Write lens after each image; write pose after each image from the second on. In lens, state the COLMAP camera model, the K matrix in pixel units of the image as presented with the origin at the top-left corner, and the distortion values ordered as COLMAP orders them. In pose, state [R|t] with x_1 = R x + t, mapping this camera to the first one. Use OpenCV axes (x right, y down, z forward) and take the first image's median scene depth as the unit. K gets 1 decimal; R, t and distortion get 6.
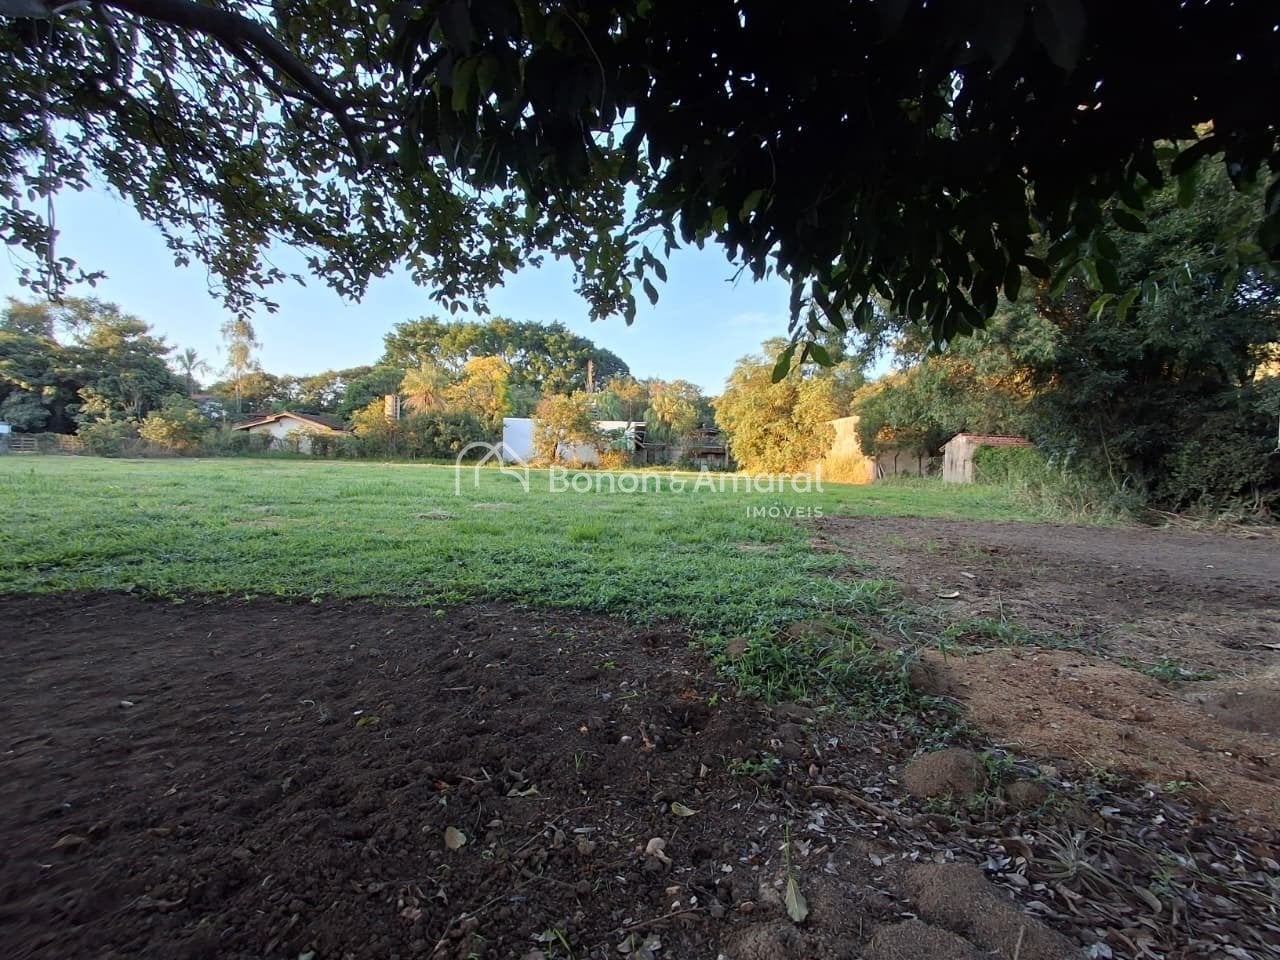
lens RADIAL K [[601.5, 0, 627.0], [0, 601.5, 488.9], [0, 0, 1]] dist [0.000653, 0.003563]
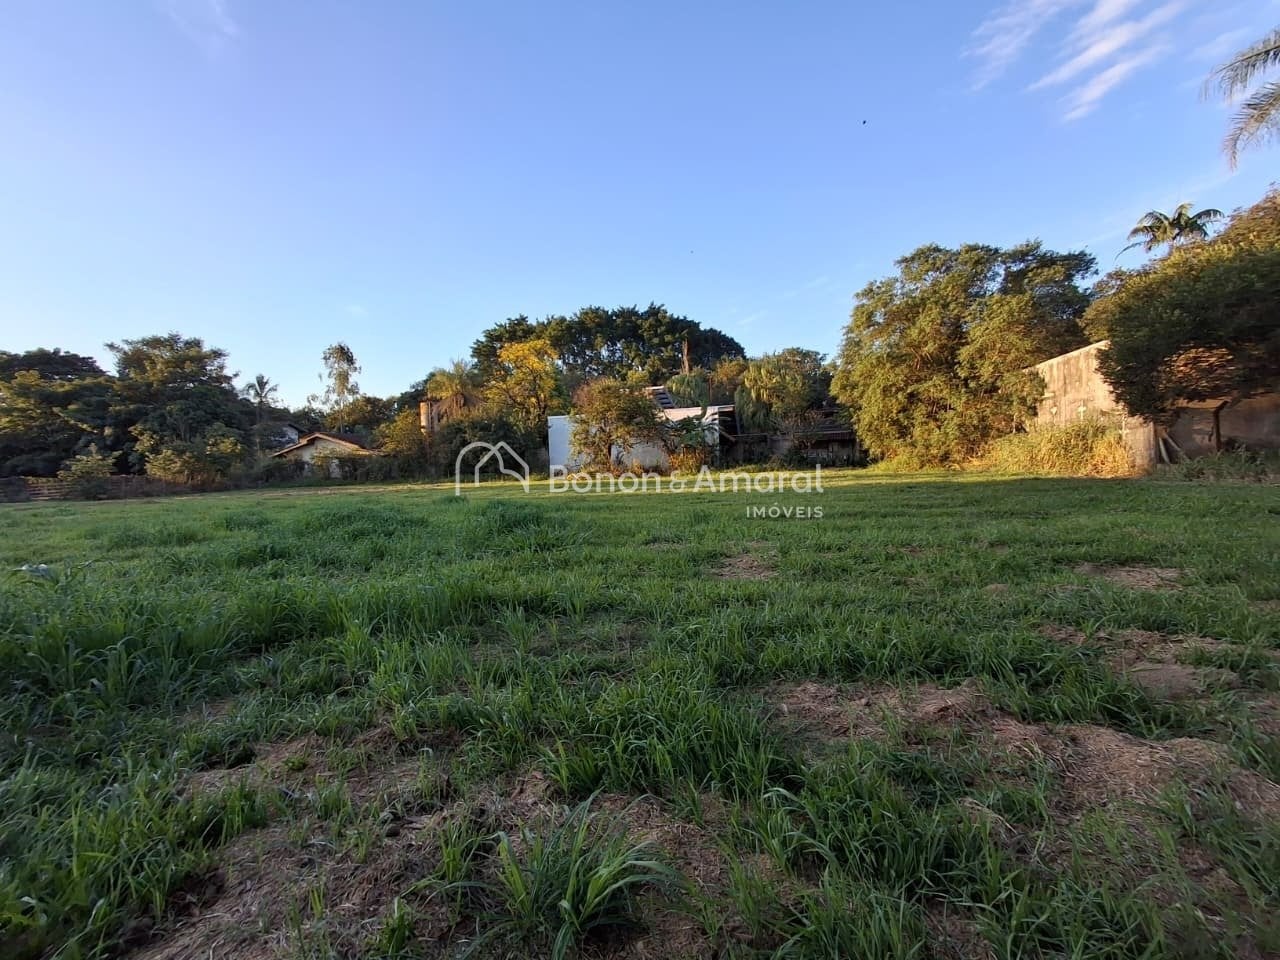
lens RADIAL K [[601.5, 0, 626.8], [0, 601.5, 486.4], [0, 0, 1]] dist [0.000653, 0.003563]
pose [[0.966017, -0.060030, -0.251411, 0.798956], [0.057801, 0.998196, -0.016248, -0.096046], [0.251933, 0.001164, 0.967744, 2.659078]]
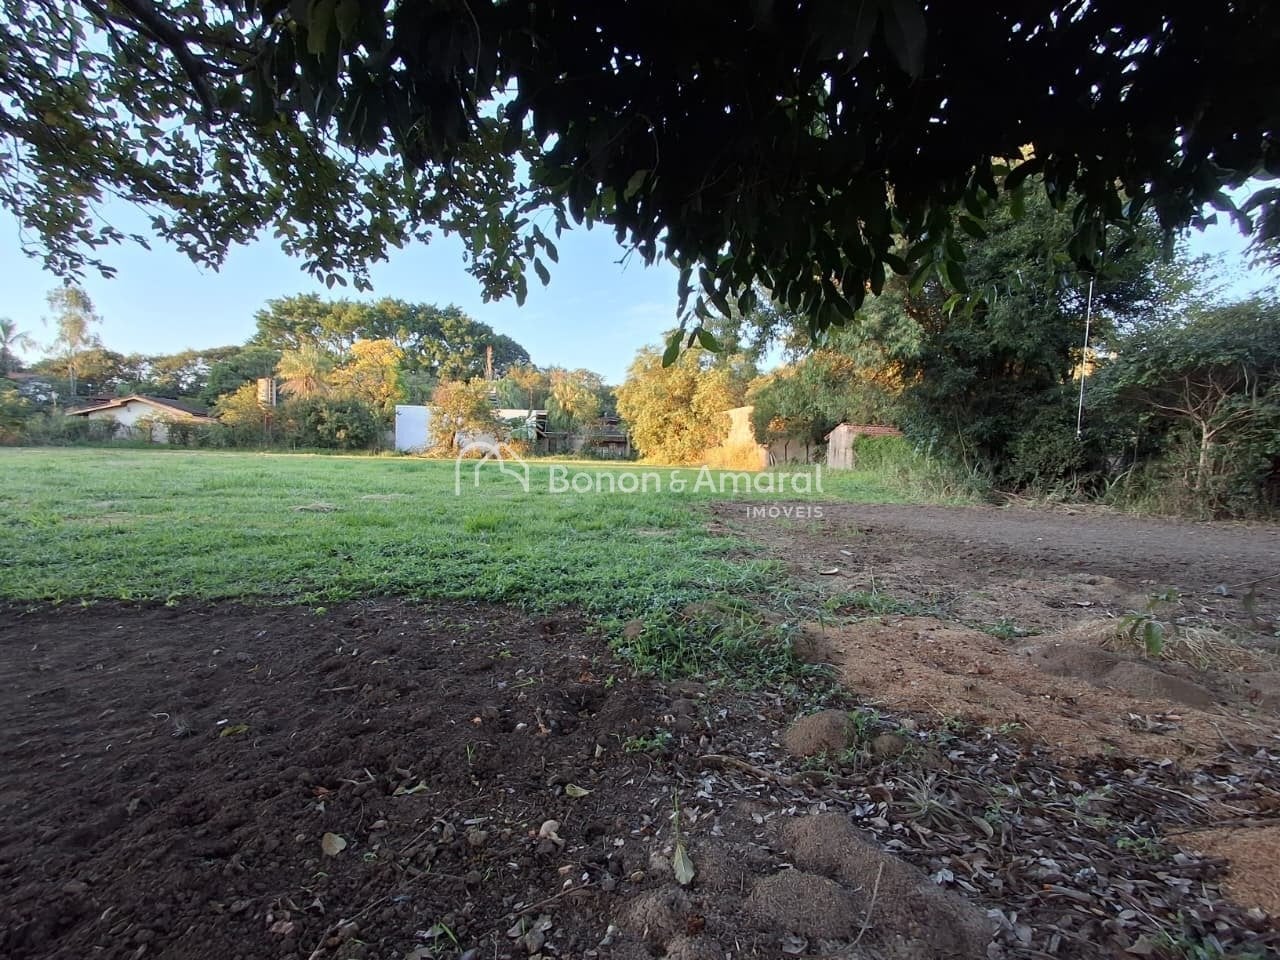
lens RADIAL K [[601.5, 0, 633.6], [0, 601.5, 492.3], [0, 0, 1]] dist [0.000653, 0.003563]
pose [[0.985253, -0.013891, 0.170540, 0.007577], [0.009892, 0.999656, 0.024274, 0.004096], [-0.170819, -0.022229, 0.985052, 0.001584]]
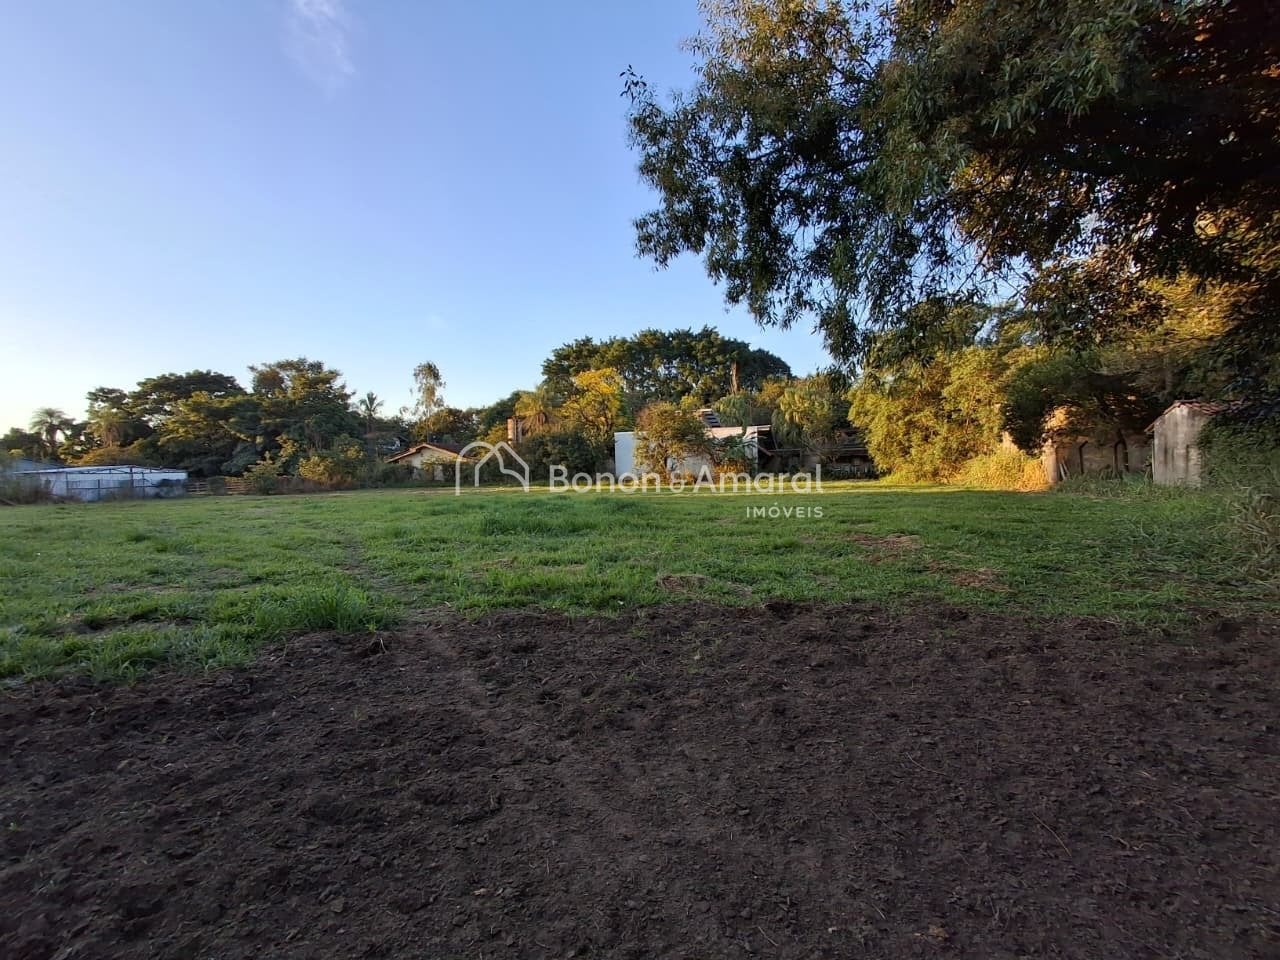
lens RADIAL K [[601.5, 0, 623.2], [0, 601.5, 480.2], [0, 0, 1]] dist [0.000653, 0.003563]
pose [[0.939029, -0.049551, -0.340249, 1.178566], [0.037836, 0.998443, -0.040985, -0.057929], [0.341750, 0.025613, 0.939442, 1.239186]]
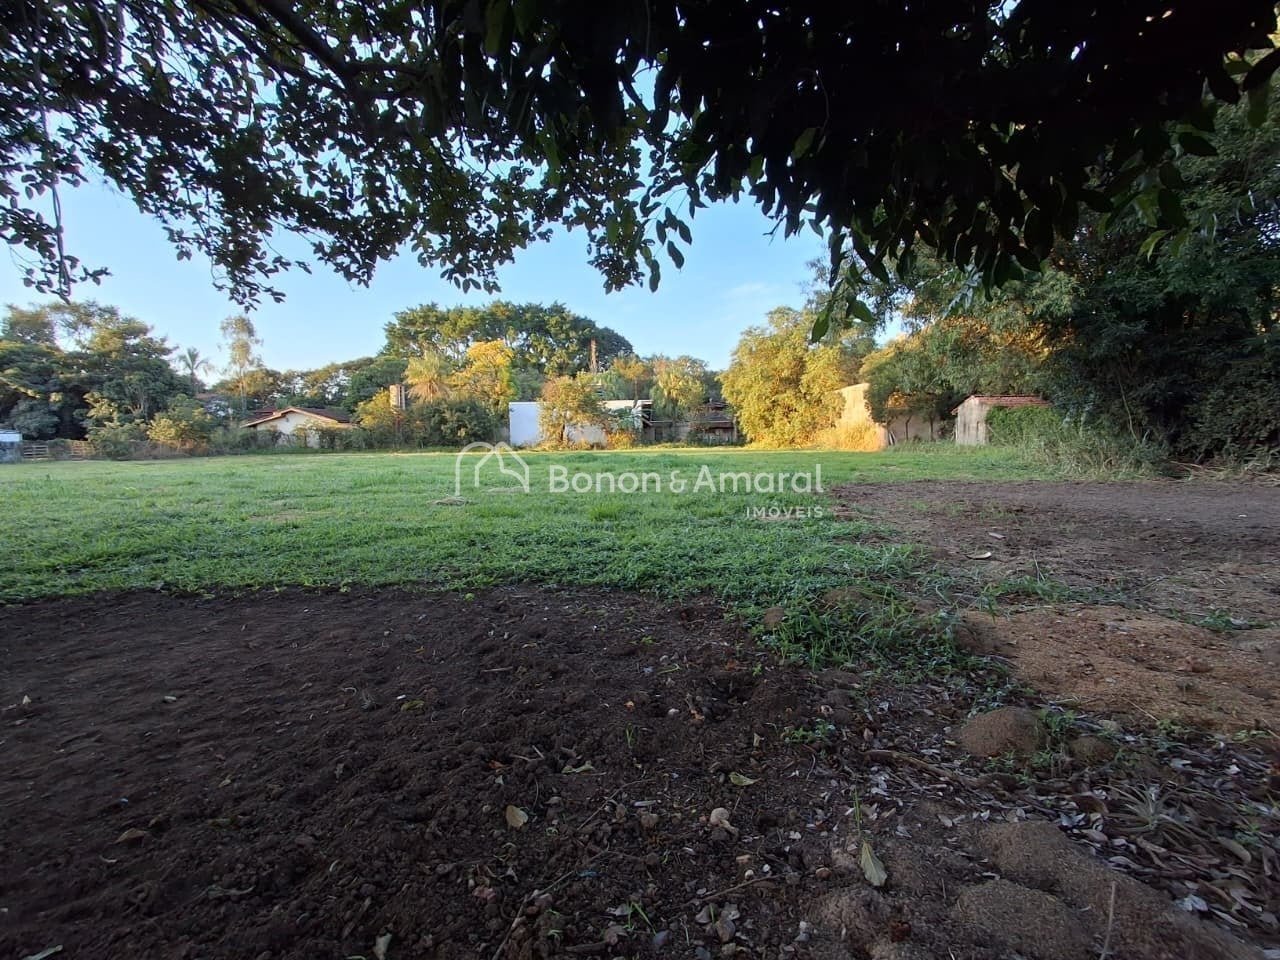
lens RADIAL K [[601.5, 0, 629.3], [0, 601.5, 490.2], [0, 0, 1]] dist [0.000653, 0.003563]
pose [[0.998849, -0.046699, -0.010943, -0.021296], [0.047065, 0.998242, 0.036015, 0.005573], [0.009242, -0.036488, 0.999291, 0.010550]]
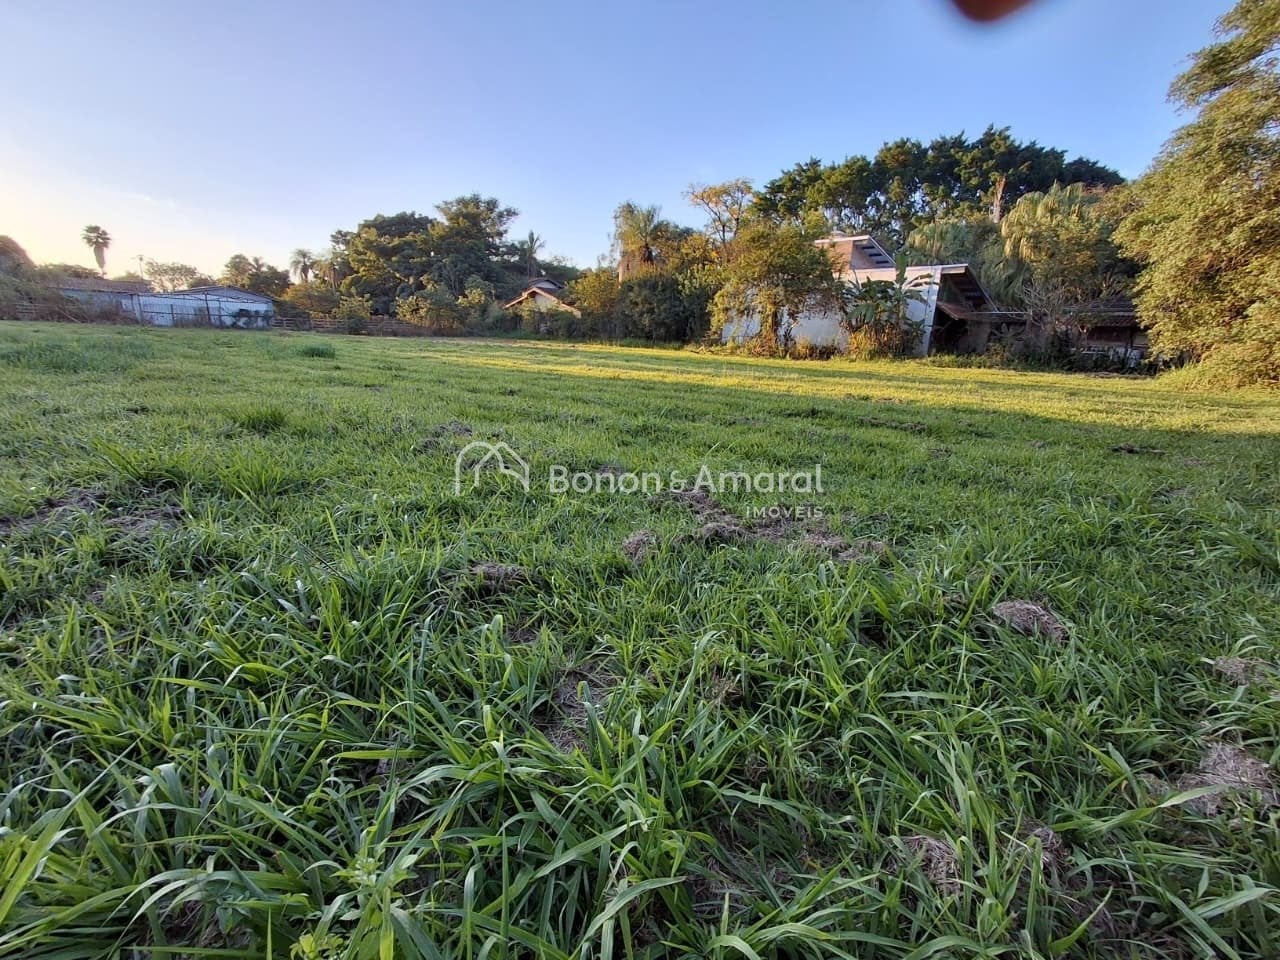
lens RADIAL K [[601.5, 0, 614.3], [0, 601.5, 468.9], [0, 0, 1]] dist [0.000653, 0.003563]
pose [[0.688801, 0.155979, -0.707971, 1.956118], [-0.056020, 0.985111, 0.162536, -0.120487], [0.722783, -0.072294, 0.687284, 4.386385]]
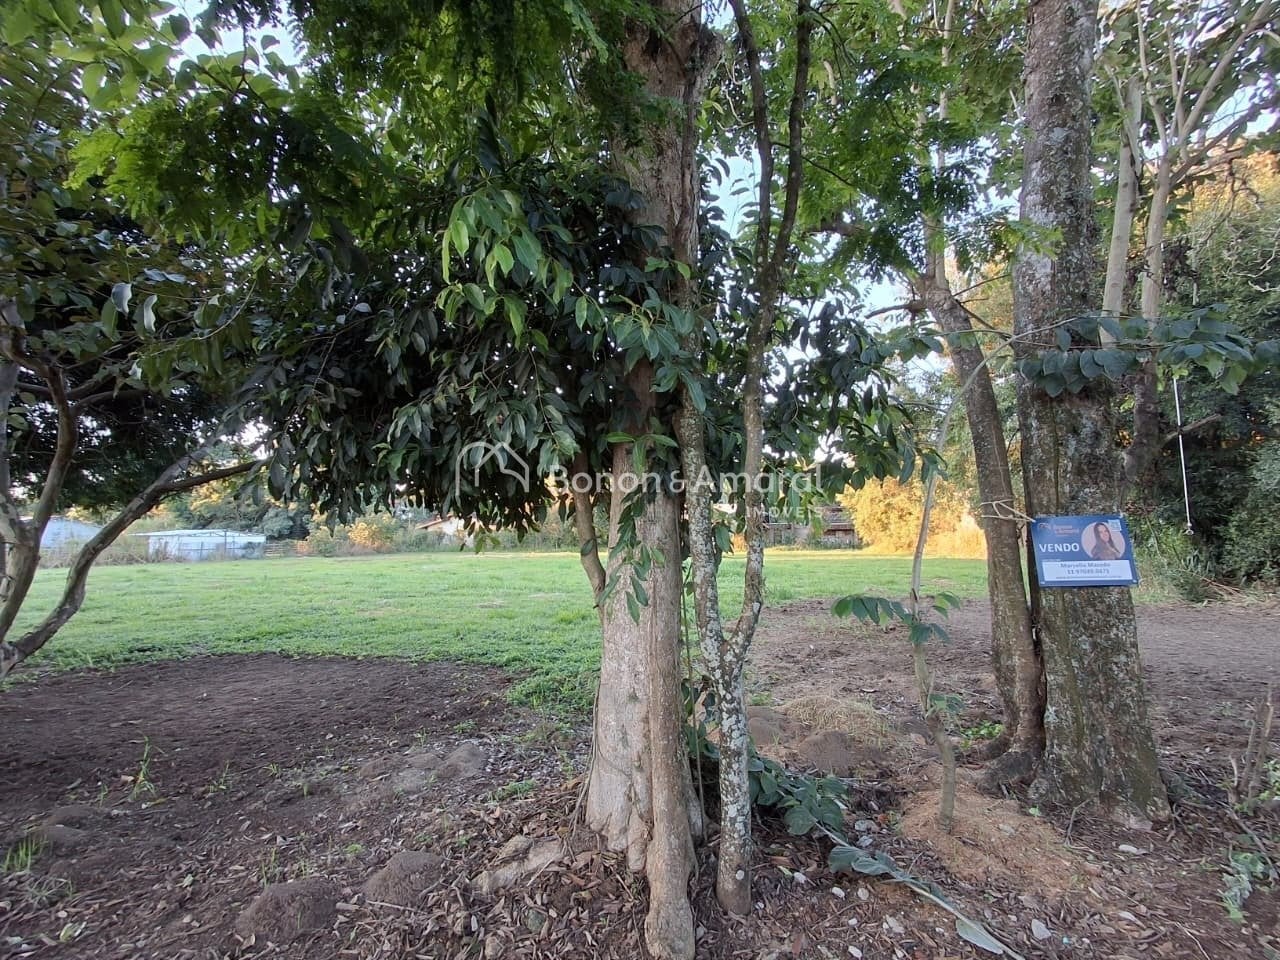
lens RADIAL K [[601.5, 0, 618.5], [0, 601.5, 486.6], [0, 0, 1]] dist [0.000653, 0.003563]
pose [[0.961771, -0.065848, -0.265820, 0.577181], [0.029498, 0.989924, -0.138493, -0.039805], [0.272261, 0.125357, 0.954023, -0.448159]]
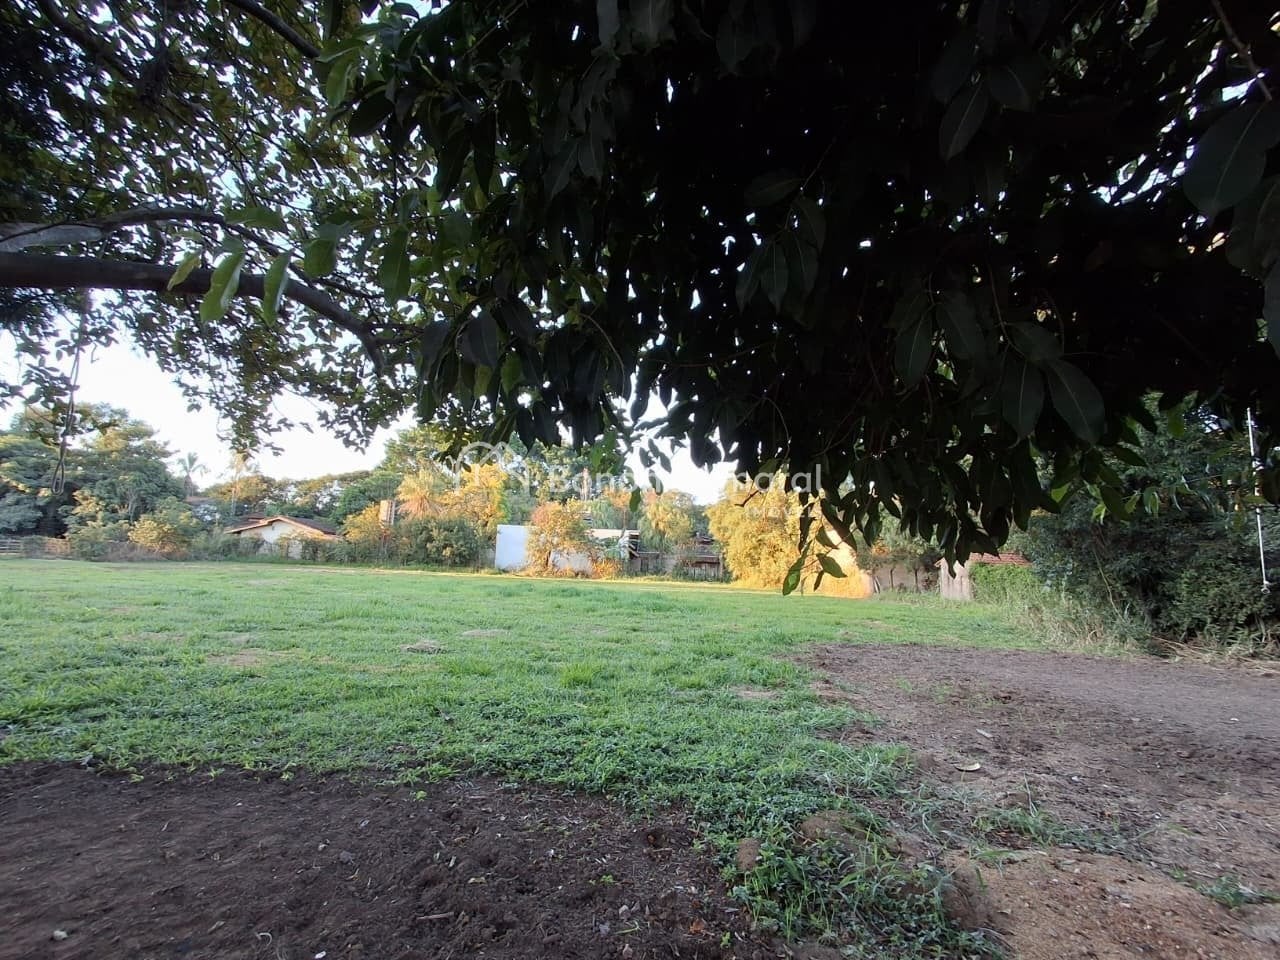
lens RADIAL K [[601.5, 0, 625.8], [0, 601.5, 481.6], [0, 0, 1]] dist [0.000653, 0.003563]
pose [[0.999885, 0.012810, 0.008115, -0.009667], [-0.011110, 0.983064, -0.182924, -0.073749], [-0.010321, 0.182813, 0.983094, 0.004372]]
